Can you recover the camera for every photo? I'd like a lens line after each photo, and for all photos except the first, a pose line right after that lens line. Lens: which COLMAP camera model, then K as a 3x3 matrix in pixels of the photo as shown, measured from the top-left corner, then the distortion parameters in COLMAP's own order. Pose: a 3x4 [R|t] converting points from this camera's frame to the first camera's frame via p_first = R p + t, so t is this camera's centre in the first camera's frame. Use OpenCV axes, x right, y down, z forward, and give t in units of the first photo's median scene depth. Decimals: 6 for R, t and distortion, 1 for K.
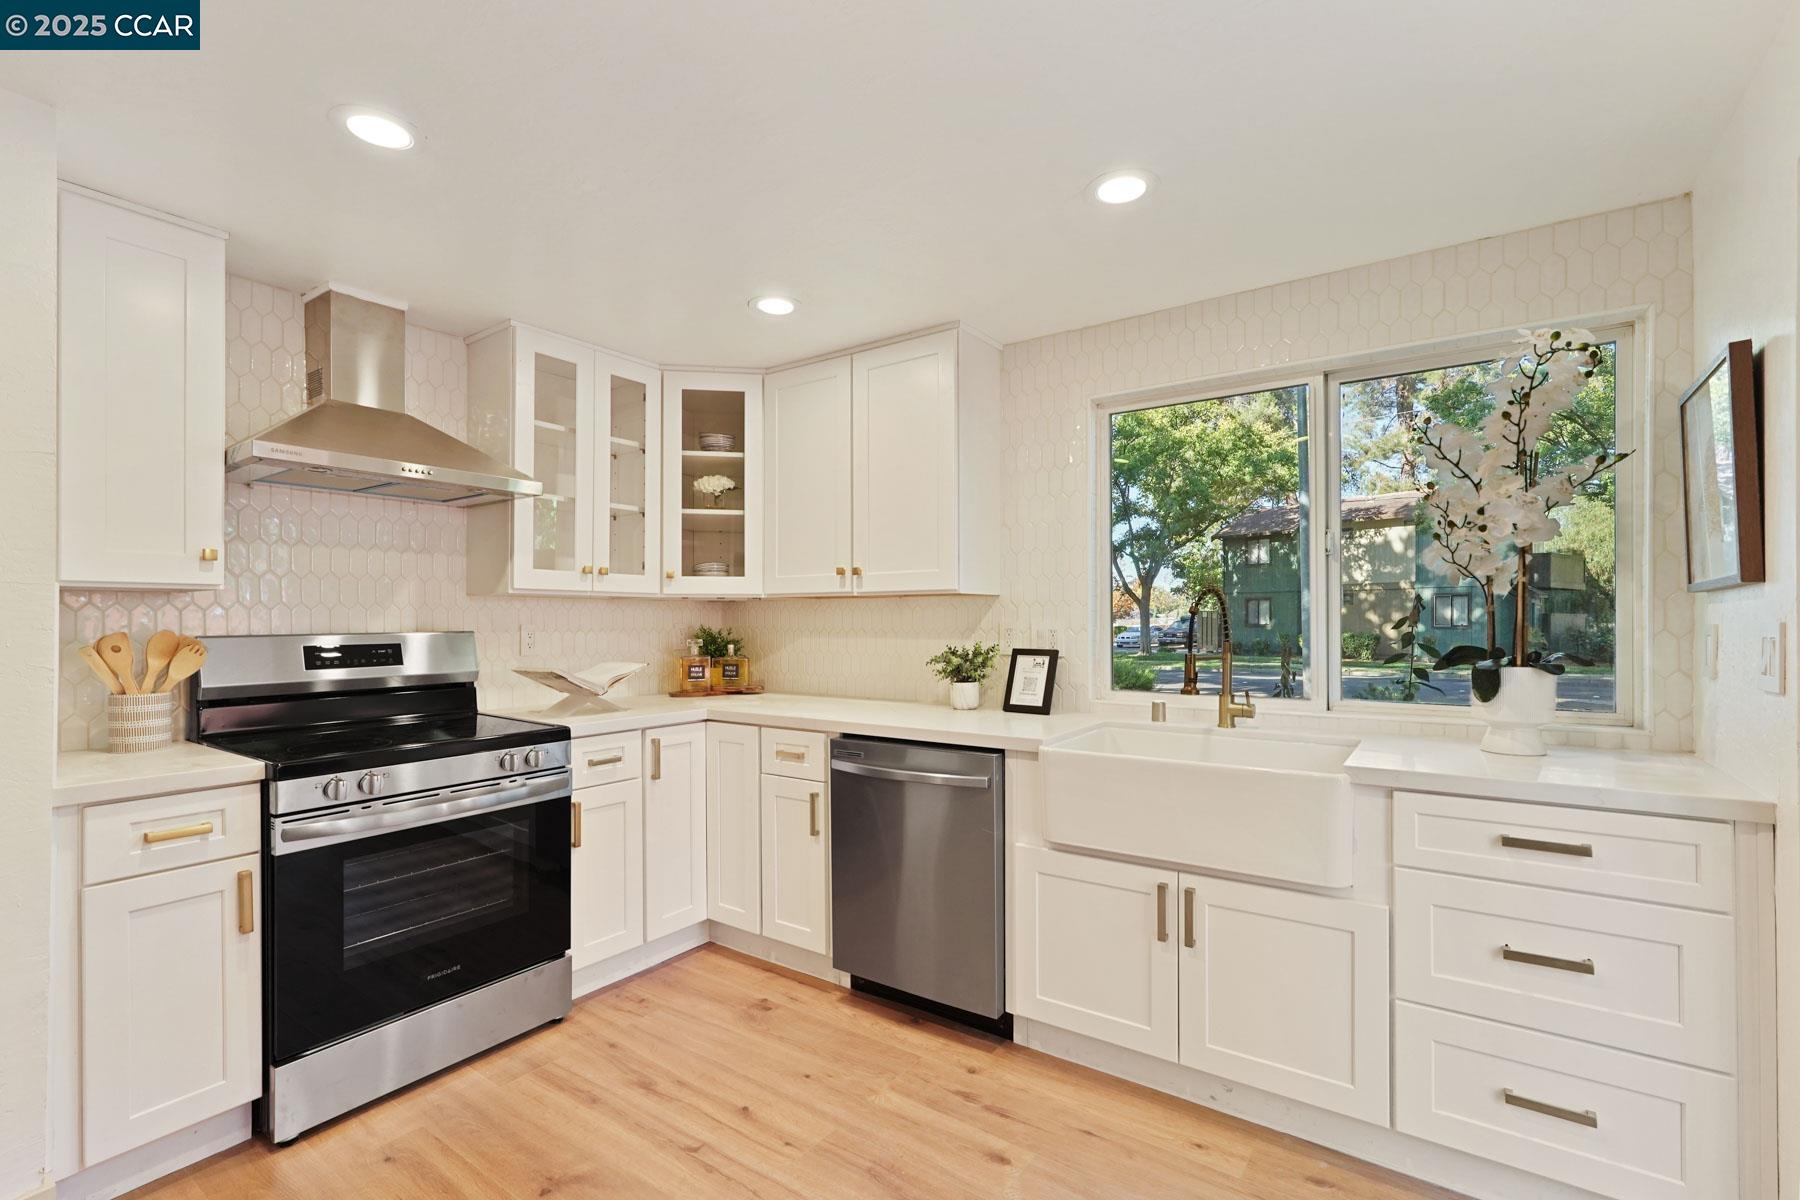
lens RADIAL K [[794.9, 0, 900.0], [0, 794.9, 600.0], [0, 0, 1]] dist [-0.001915, 0.000628]
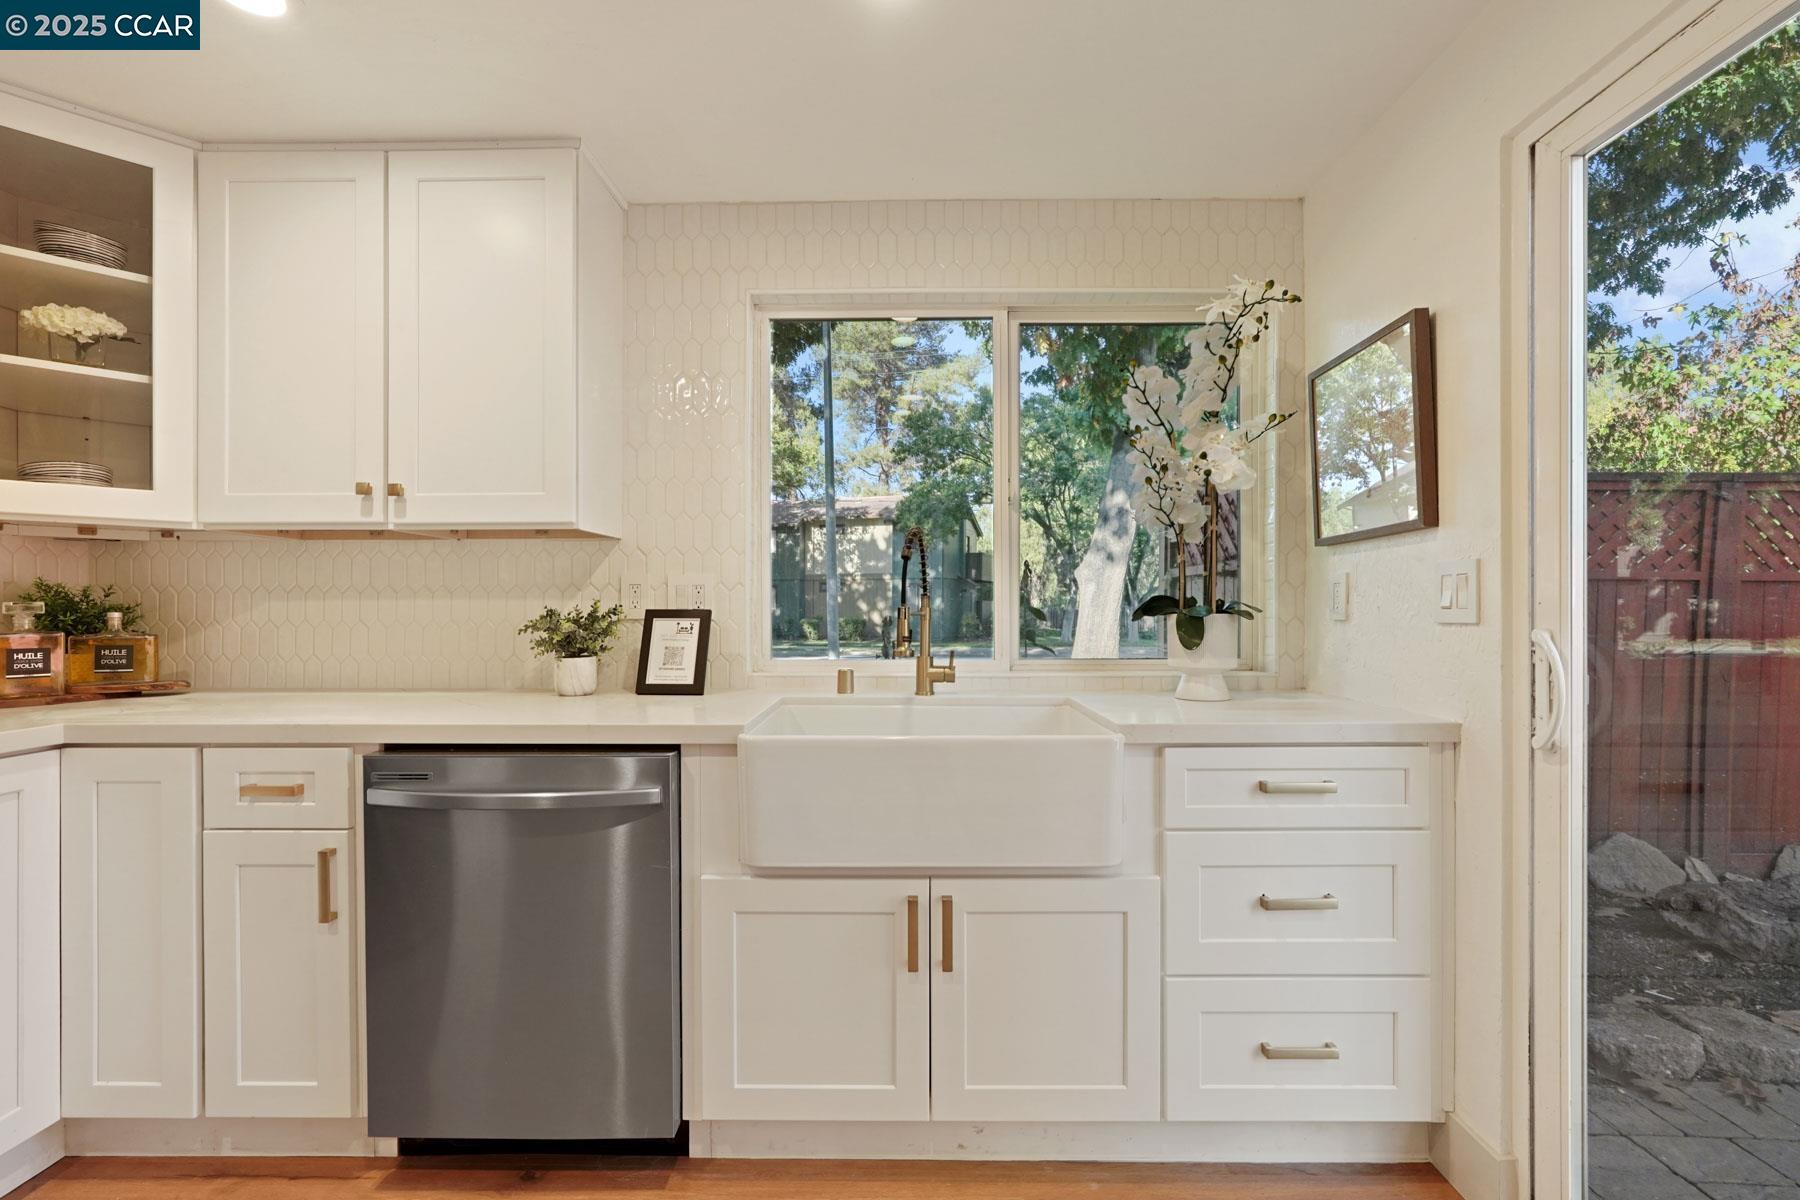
lens RADIAL K [[798.3, 0, 895.7], [0, 798.3, 598.9], [0, 0, 1]] dist [-0.016495, 0.009813]
pose [[0.827292, 0.007259, 0.561726, -0.089972], [-0.015082, 0.999843, 0.009291, 0.044167], [-0.561570, -0.016158, 0.827271, 0.276350]]
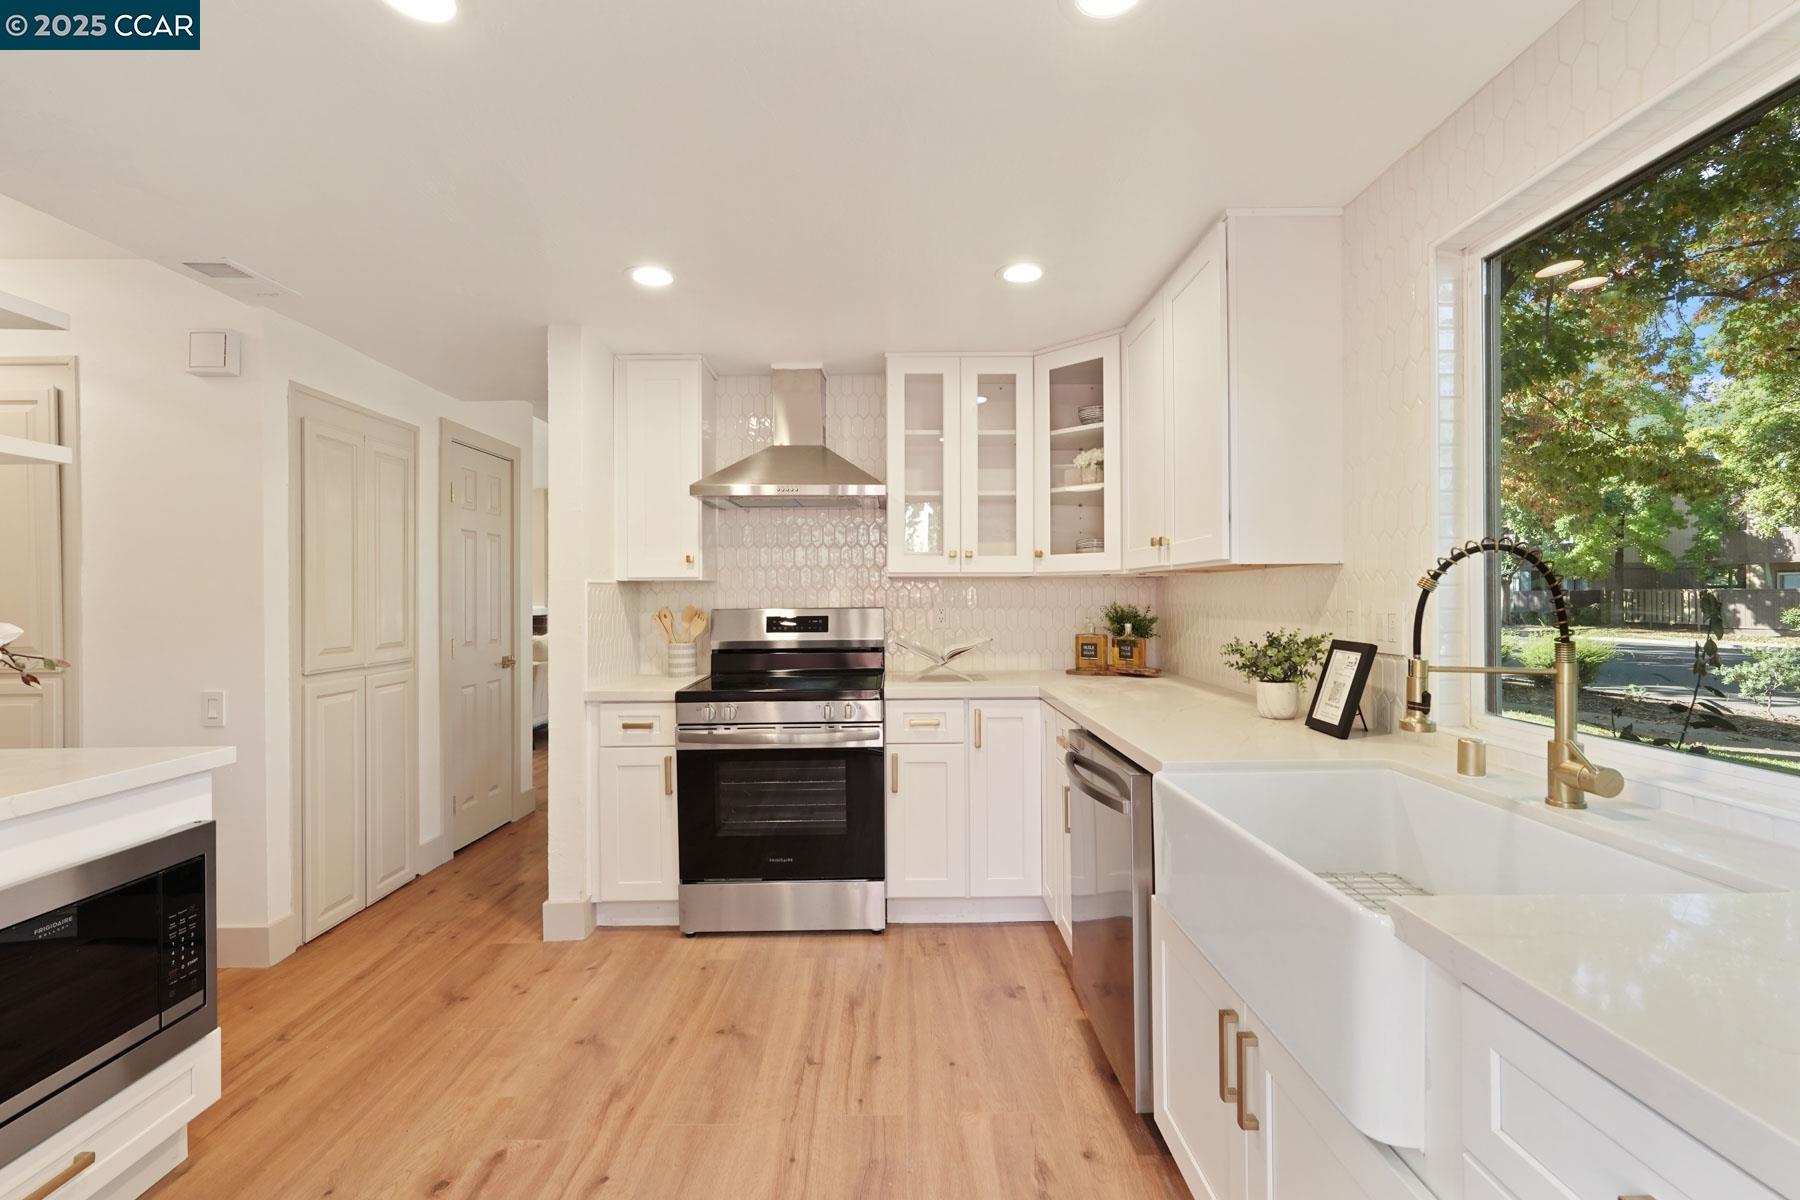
lens RADIAL K [[790.1, 0, 904.7], [0, 790.1, 580.6], [0, 0, 1]] dist [-0.001861, 0.000073]
pose [[0.589929, -0.017204, -0.807271, 0.521297], [0.024486, 0.999694, -0.003411, 0.002802], [0.807083, -0.017755, 0.590170, 0.311090]]
